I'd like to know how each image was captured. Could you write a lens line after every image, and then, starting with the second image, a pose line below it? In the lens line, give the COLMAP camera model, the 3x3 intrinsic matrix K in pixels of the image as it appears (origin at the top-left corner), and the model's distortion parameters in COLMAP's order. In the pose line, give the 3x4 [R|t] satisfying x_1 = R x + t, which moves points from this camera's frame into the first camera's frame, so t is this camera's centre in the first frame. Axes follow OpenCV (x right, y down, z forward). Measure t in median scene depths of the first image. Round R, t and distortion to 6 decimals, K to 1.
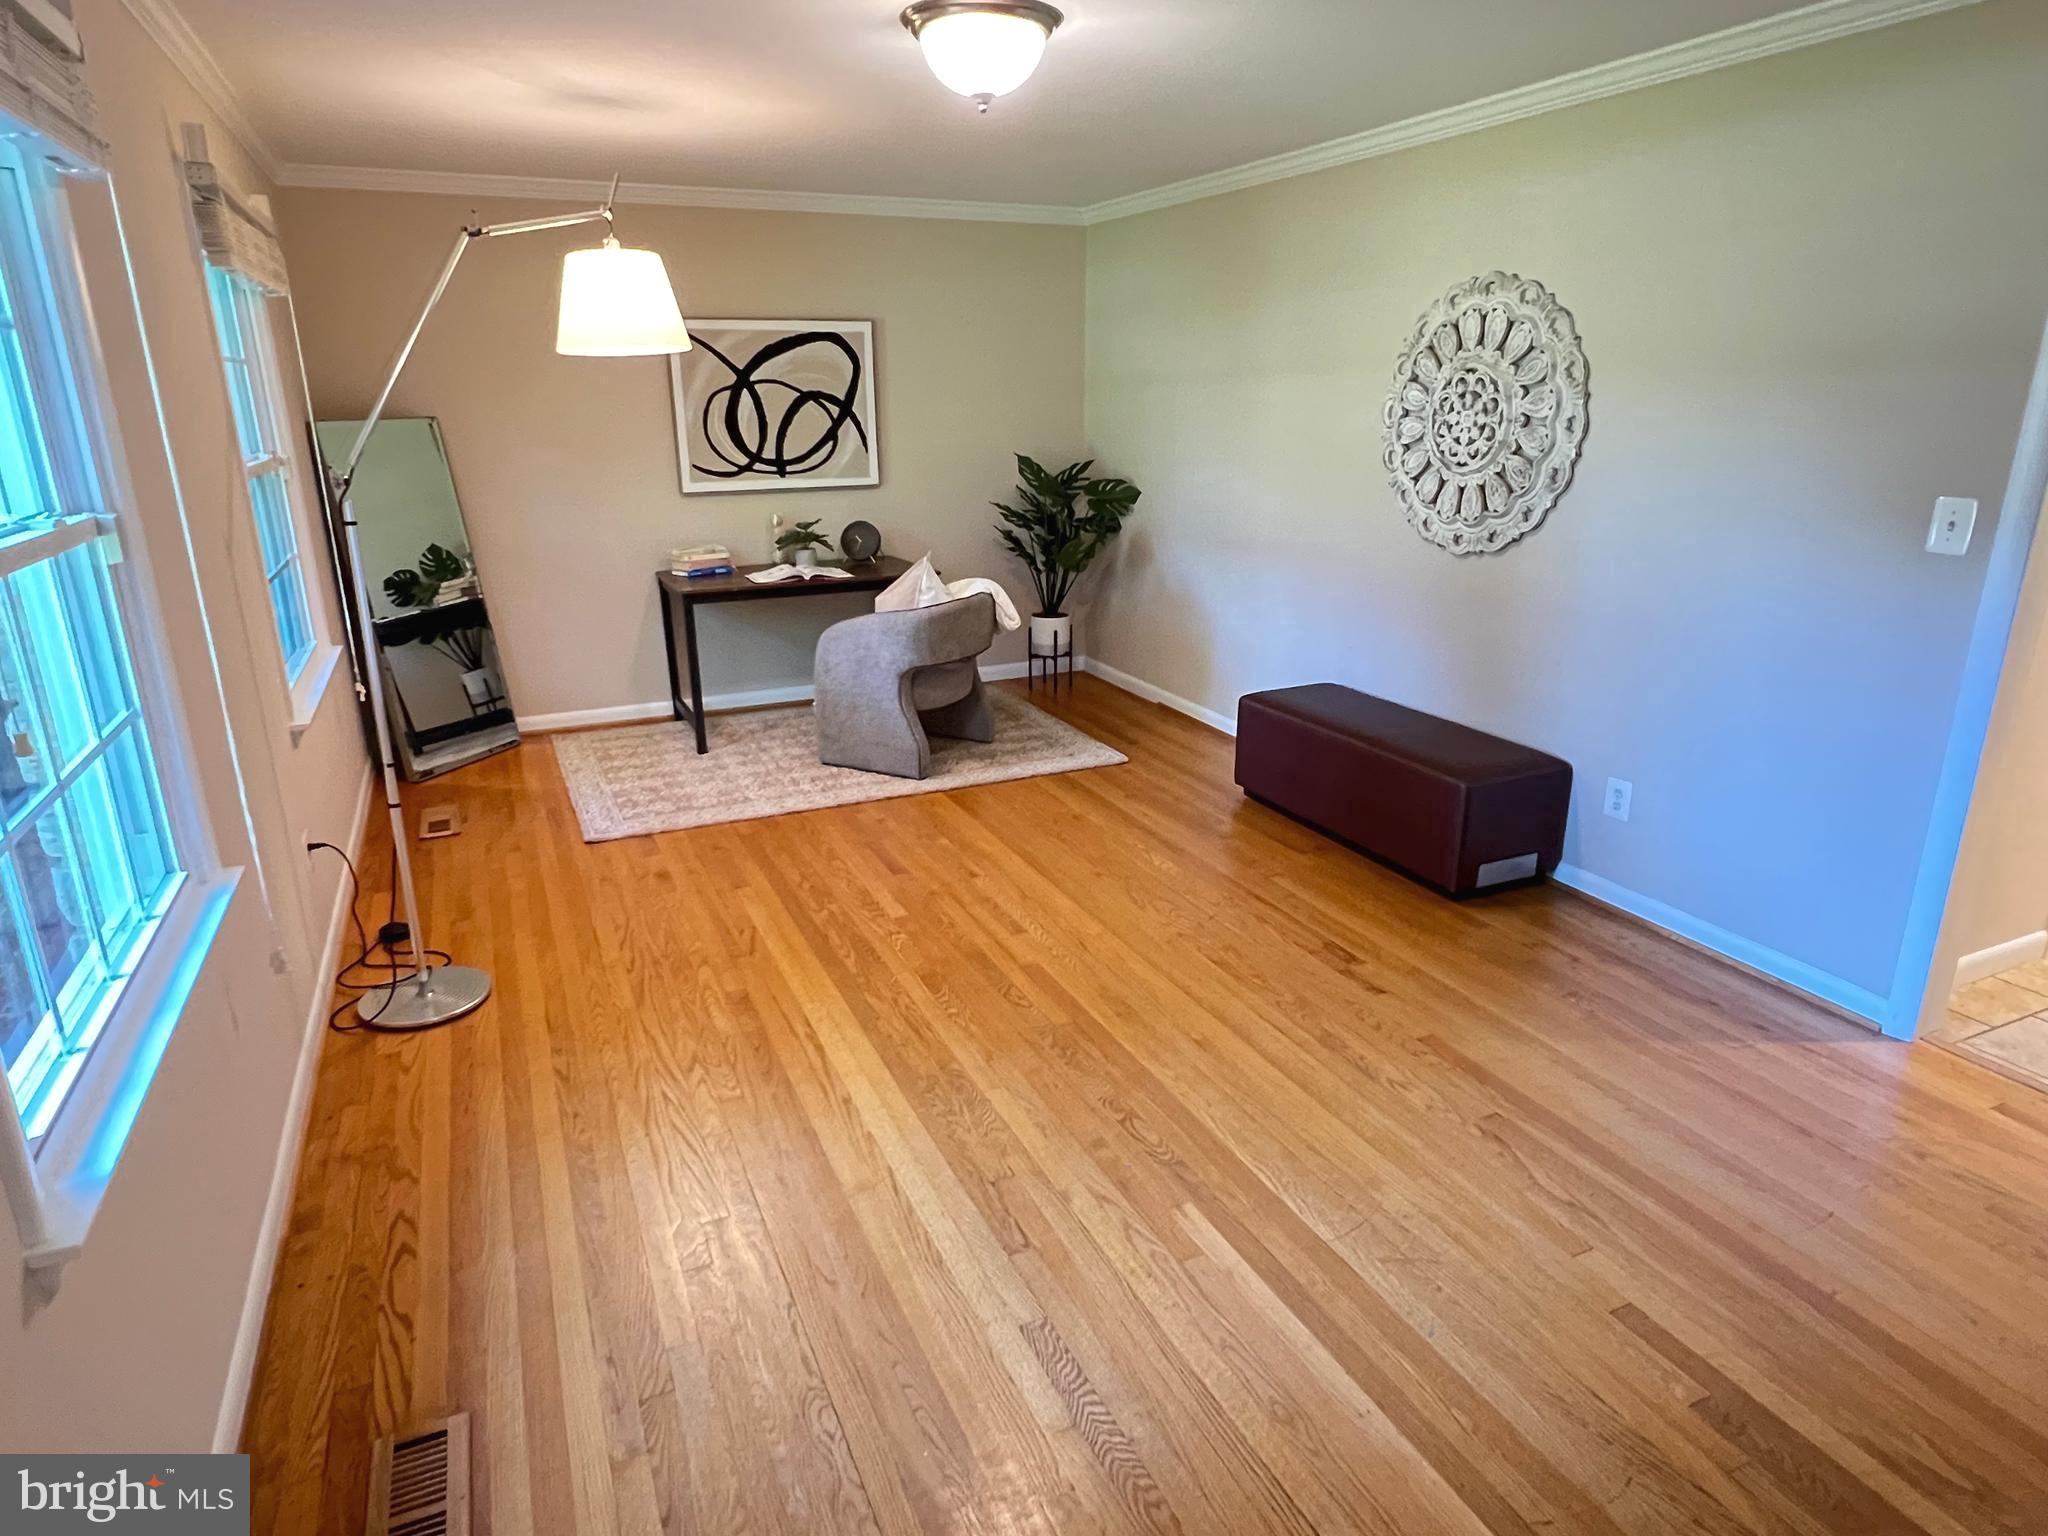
lens RADIAL K [[1188.6, 0, 1018.1], [0, 1188.6, 764.8], [0, 0, 1]] dist [-0.003855, 0.000403]
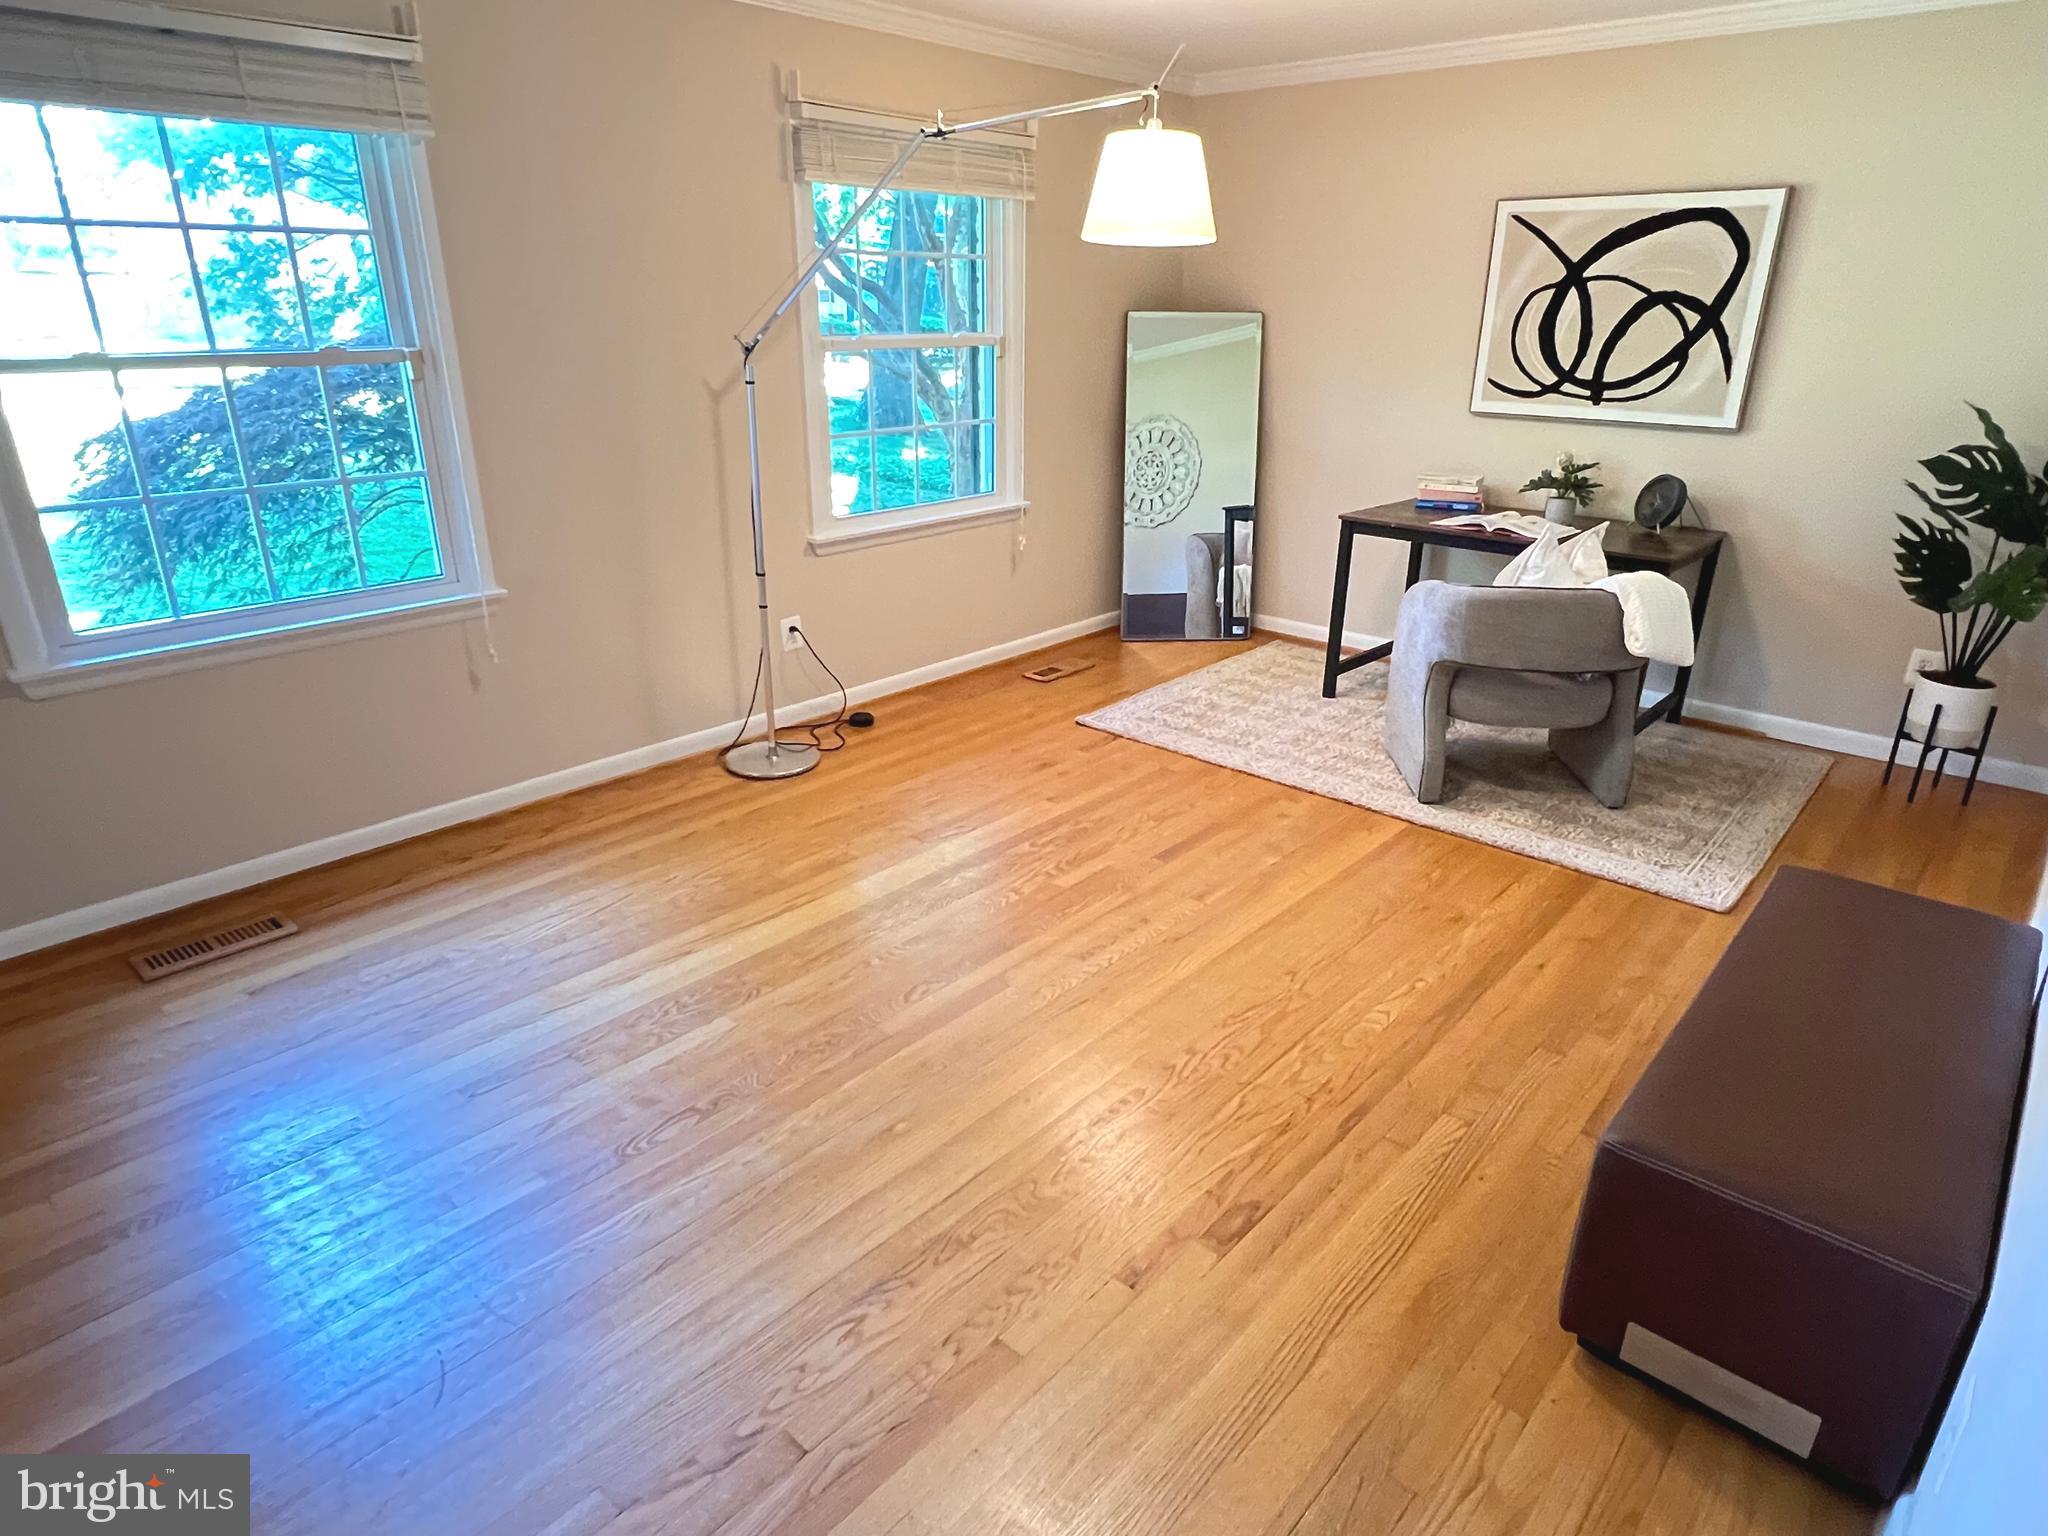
lens RADIAL K [[1188.6, 0, 1023.7], [0, 1188.6, 768.8], [0, 0, 1]] dist [-0.003855, 0.000403]
pose [[0.405015, 0.348569, -0.845259, 0.565253], [-0.286365, 0.926324, 0.244783, -0.151591], [0.868308, 0.142911, 0.474993, 0.494141]]
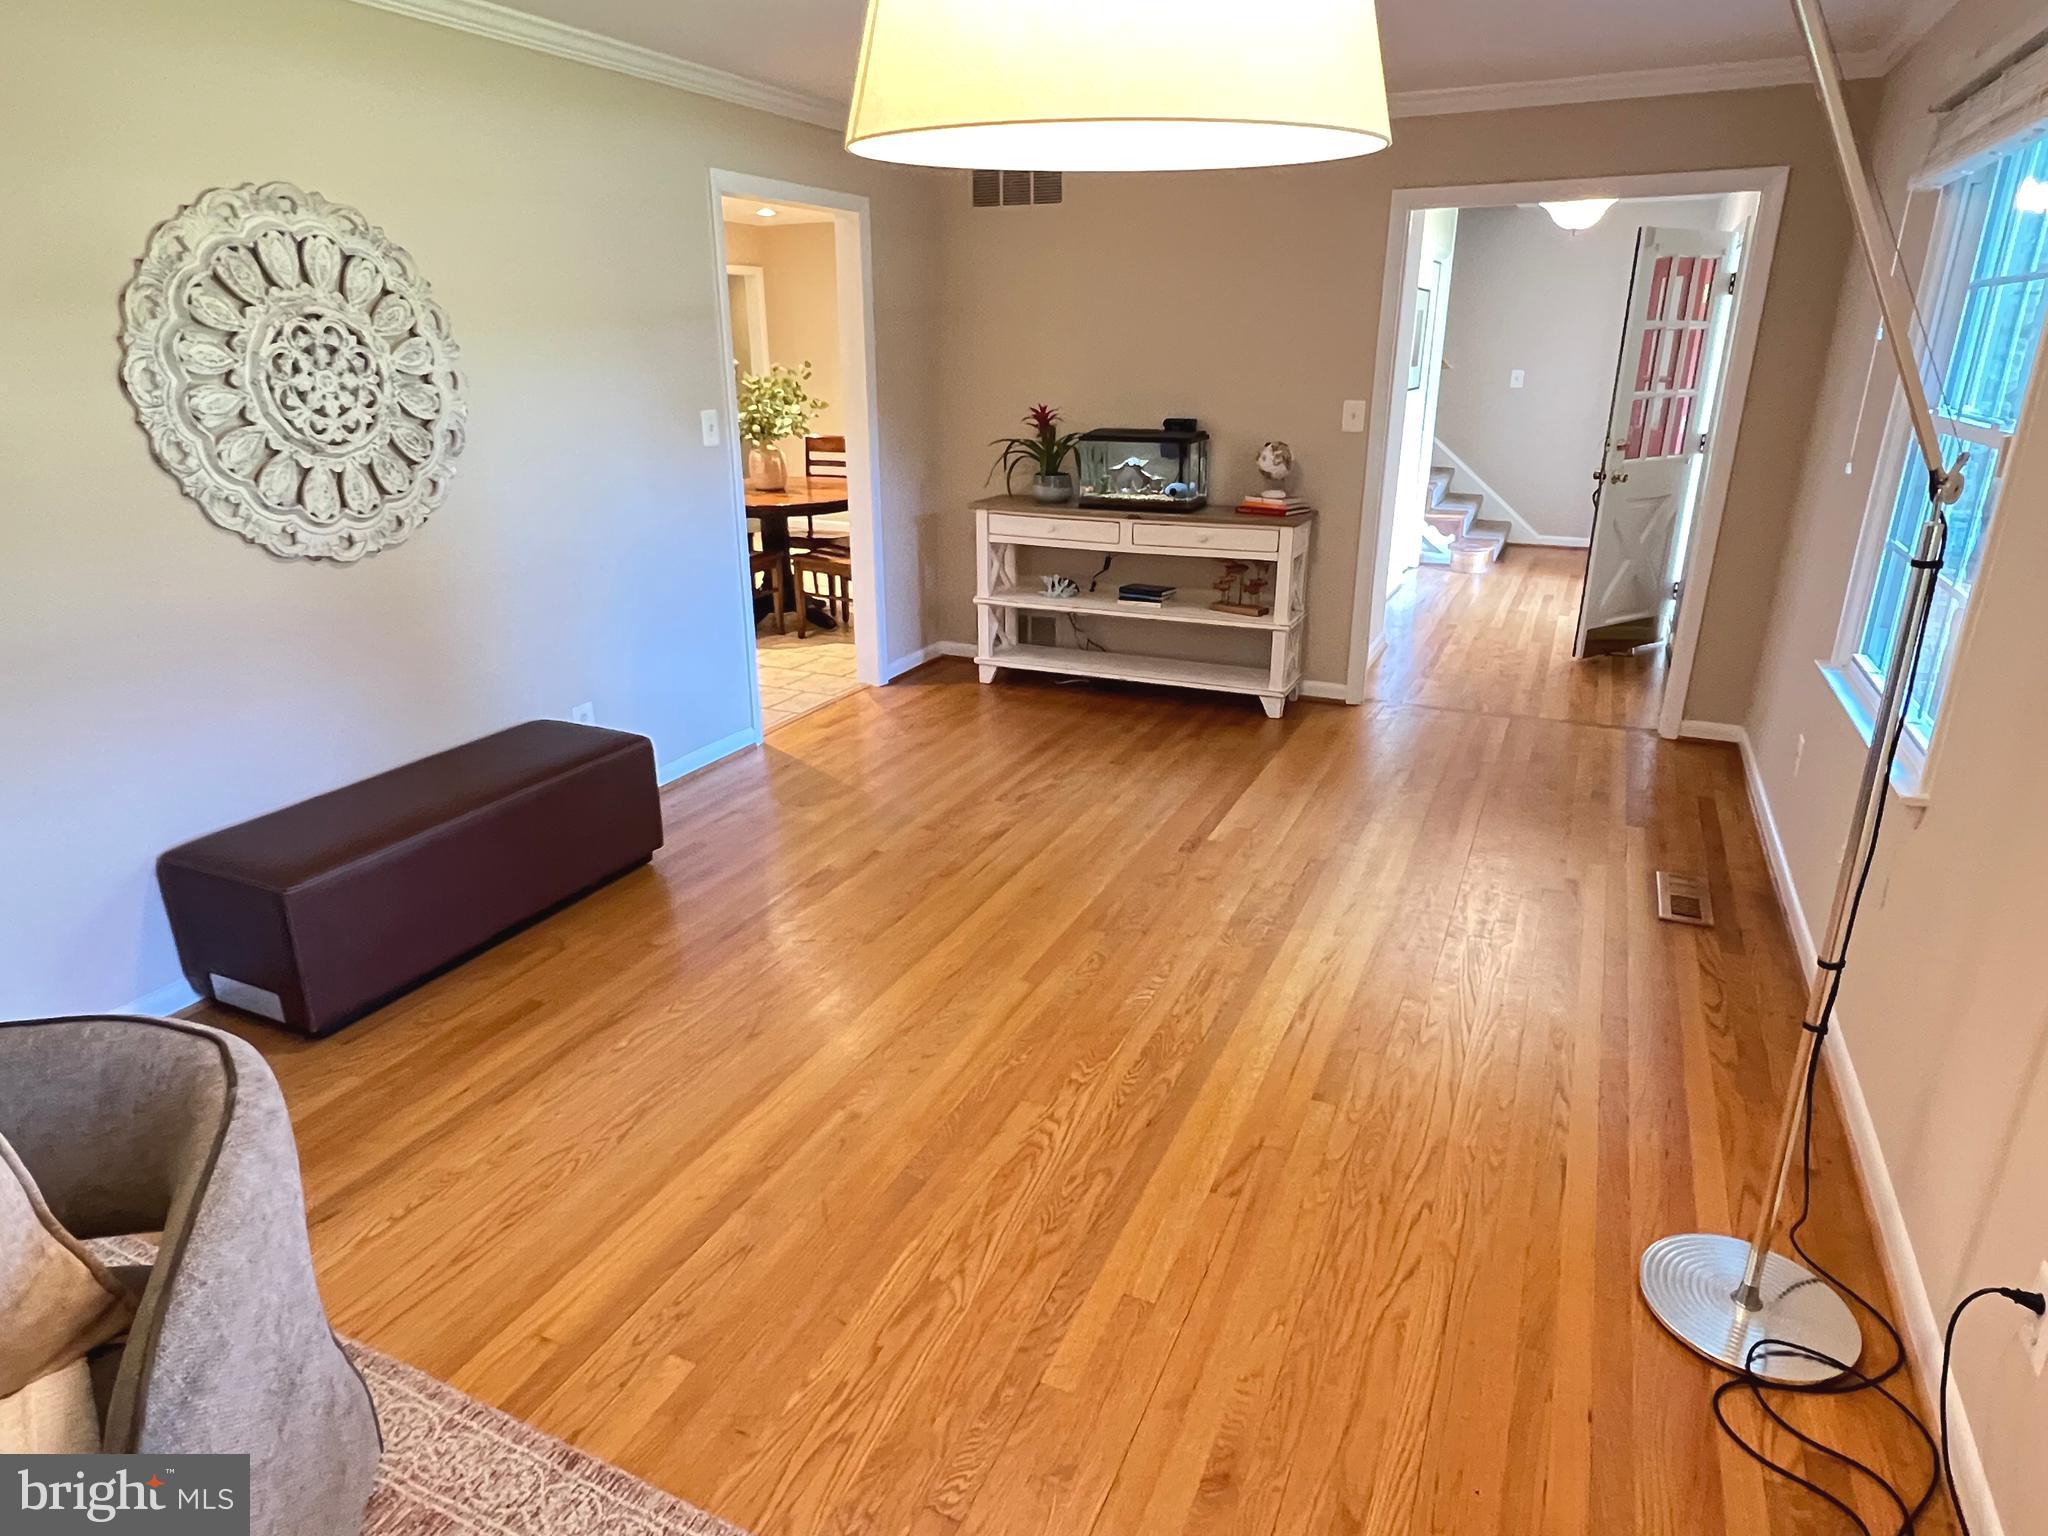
lens RADIAL K [[1188.6, 0, 1019.8], [0, 1188.6, 765.3], [0, 0, 1]] dist [-0.003855, 0.000403]
pose [[-0.646914, -0.250798, 0.720141, -0.499019], [0.235940, 0.832200, 0.501773, -0.355443], [-0.725144, 0.494514, -0.479189, 1.138961]]
